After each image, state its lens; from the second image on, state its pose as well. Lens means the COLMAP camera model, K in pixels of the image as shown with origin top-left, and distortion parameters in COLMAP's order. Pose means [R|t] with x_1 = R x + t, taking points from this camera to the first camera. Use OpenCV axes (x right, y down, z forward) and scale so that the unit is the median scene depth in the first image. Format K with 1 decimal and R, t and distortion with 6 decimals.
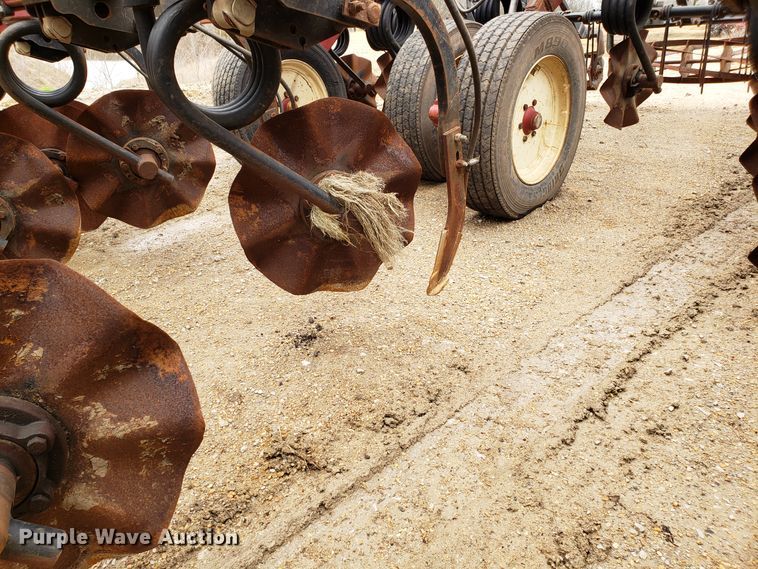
lens RADIAL K [[588.1, 0, 381.2], [0, 588.1, 286.9], [0, 0, 1]] dist [0.006516, -0.002455]
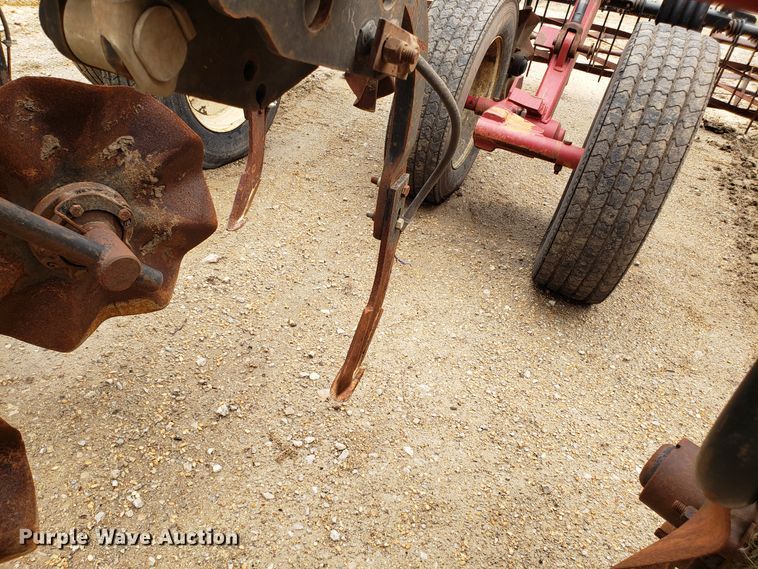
lens RADIAL K [[588.1, 0, 381.2], [0, 588.1, 286.9], [0, 0, 1]] dist [0.006516, -0.002455]
pose [[0.931044, 0.029107, 0.363744, -0.349709], [-0.081639, 0.988162, 0.129890, -0.247807], [-0.355657, -0.150628, 0.922398, 0.476431]]
